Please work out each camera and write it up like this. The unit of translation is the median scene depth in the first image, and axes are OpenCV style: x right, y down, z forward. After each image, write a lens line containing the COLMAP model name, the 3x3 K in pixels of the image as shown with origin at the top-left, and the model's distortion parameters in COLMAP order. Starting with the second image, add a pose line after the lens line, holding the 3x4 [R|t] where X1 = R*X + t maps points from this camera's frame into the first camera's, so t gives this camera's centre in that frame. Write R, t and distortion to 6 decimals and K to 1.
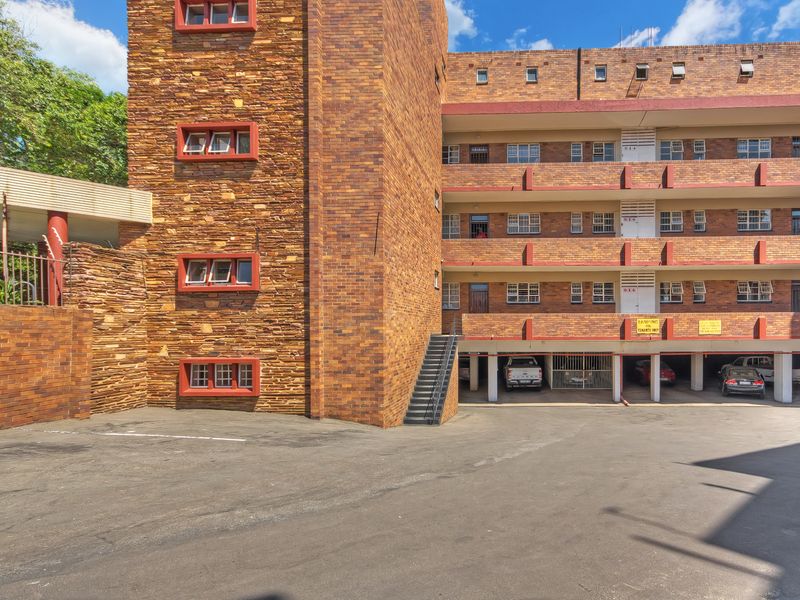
lens RADIAL K [[579.2, 0, 399.9], [0, 579.2, 327.1], [0, 0, 1]] dist [0.013655, 0.003900]
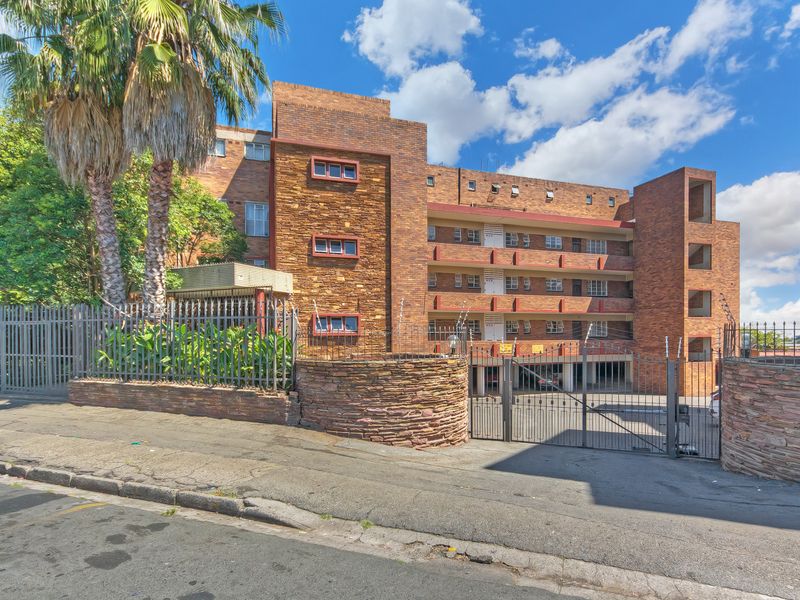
lens RADIAL K [[579.2, 0, 399.9], [0, 579.2, 327.1], [0, 0, 1]] dist [0.013655, 0.003900]
pose [[0.913992, 0.004736, 0.405706, -0.806590], [0.001796, 0.999875, -0.015719, -0.058854], [-0.405729, 0.015096, 0.913869, -0.588952]]
